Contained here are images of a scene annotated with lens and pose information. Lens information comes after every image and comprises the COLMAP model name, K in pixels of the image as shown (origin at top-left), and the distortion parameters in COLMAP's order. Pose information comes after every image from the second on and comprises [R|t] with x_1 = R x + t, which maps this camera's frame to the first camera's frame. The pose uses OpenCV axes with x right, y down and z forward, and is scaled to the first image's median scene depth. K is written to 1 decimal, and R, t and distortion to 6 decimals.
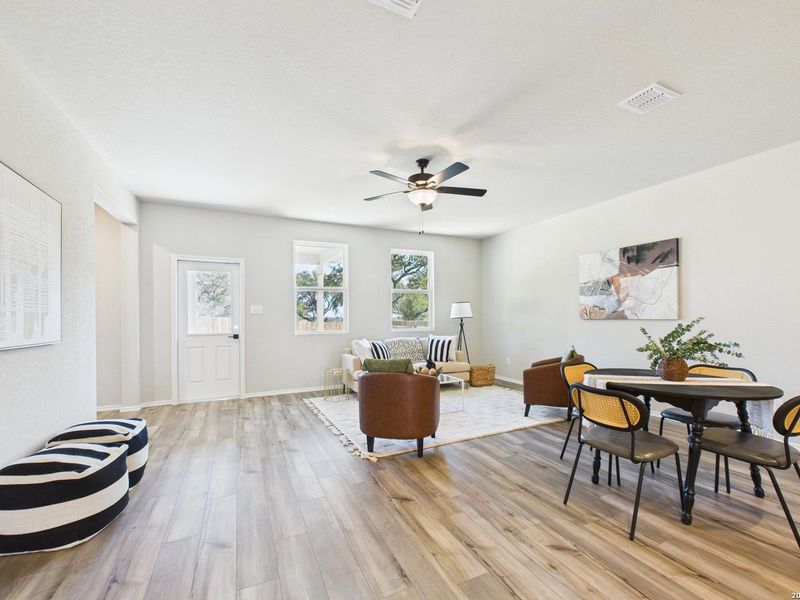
lens RADIAL K [[345.2, 0, 400.5], [0, 345.2, 317.2], [0, 0, 1]] dist [0.000987, -0.000049]
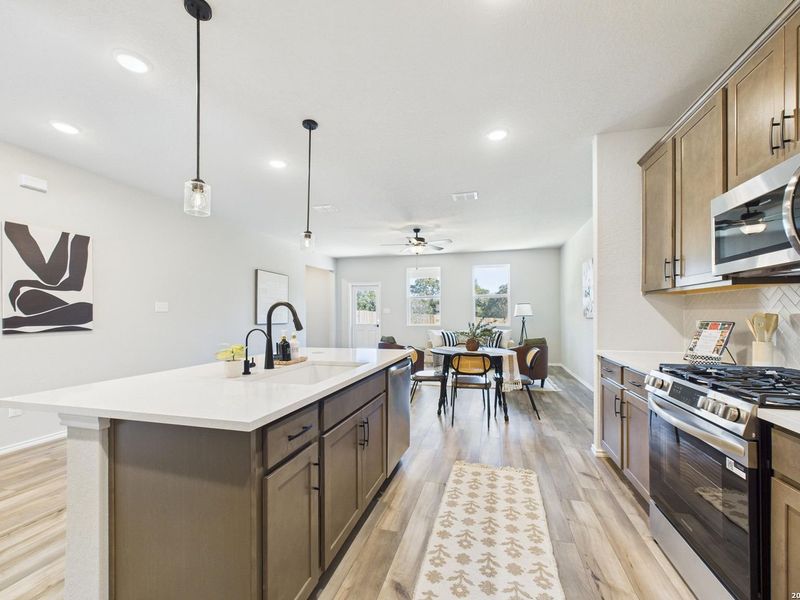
lens RADIAL K [[345.2, 0, 400.5], [0, 345.2, 317.2], [0, 0, 1]] dist [0.000987, -0.000049]
pose [[0.761483, 0.007483, -0.648141, 0.905175], [-0.003376, 0.999966, 0.007578, -0.003595], [0.648176, -0.003583, 0.761482, -0.336592]]
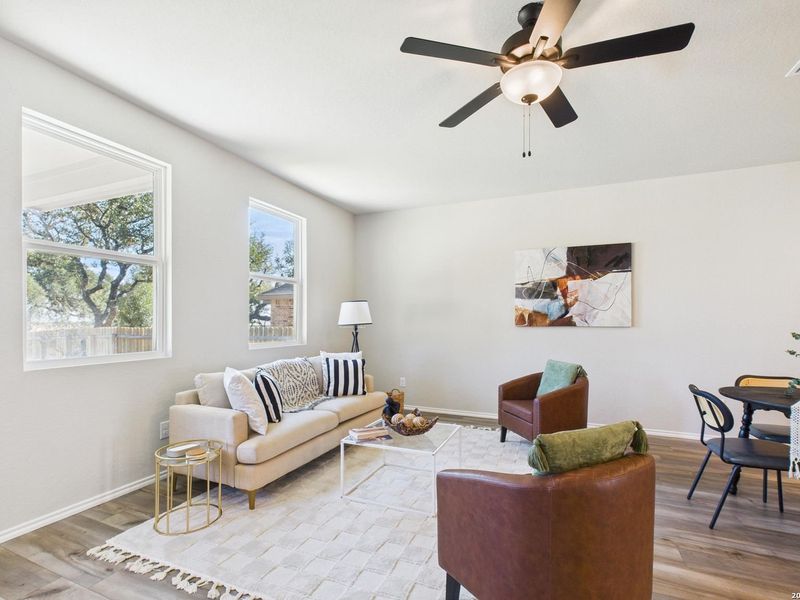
lens RADIAL K [[379.7, 0, 399.8], [0, 379.7, 318.9], [0, 0, 1]] dist [-0.000827, -0.000010]
pose [[0.750492, 0.011061, 0.660787, -0.338487], [-0.004496, 0.999922, -0.011631, -0.000221], [-0.660864, 0.005758, 0.750484, 0.549819]]
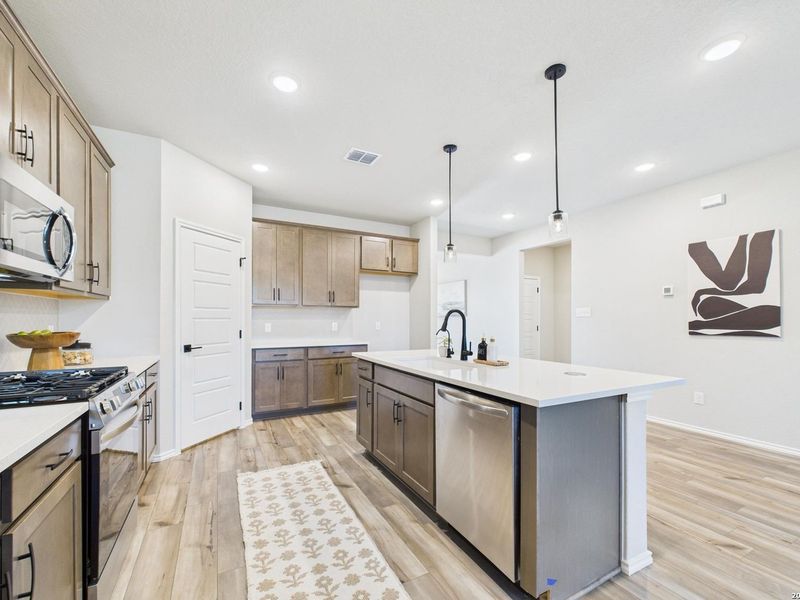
lens RADIAL K [[345.2, 0, 400.5], [0, 345.2, 317.2], [0, 0, 1]] dist [0.000987, -0.000049]
pose [[-0.998922, 0.002624, -0.046340, 0.617178], [0.002684, 0.999996, -0.001224, -0.005761], [0.046337, -0.001347, -0.998925, 0.497286]]
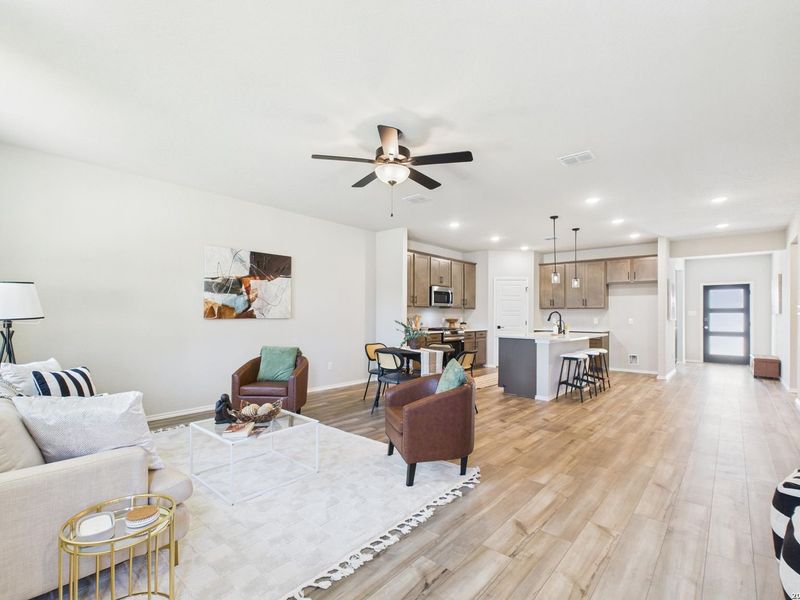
lens RADIAL K [[379.0, 0, 400.7], [0, 379.0, 315.5], [0, 0, 1]] dist [0.000841, 0.000226]
pose [[-0.401052, 0.001525, 0.916054, -0.607933], [-0.000134, 0.999999, -0.001724, -0.001572], [-0.916055, -0.000814, -0.401051, 1.043212]]
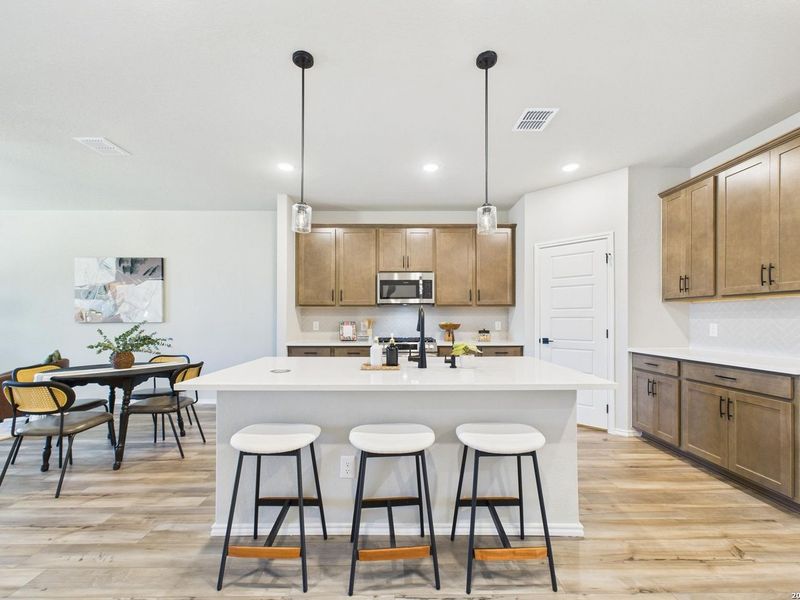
lens RADIAL K [[345.2, 0, 400.5], [0, 345.2, 317.2], [0, 0, 1]] dist [0.000987, -0.000049]
pose [[0.419824, 0.006521, 0.907582, 0.020086], [0.002570, 0.999962, -0.008373, 0.000590], [-0.907602, 0.005847, 0.419791, -0.278376]]
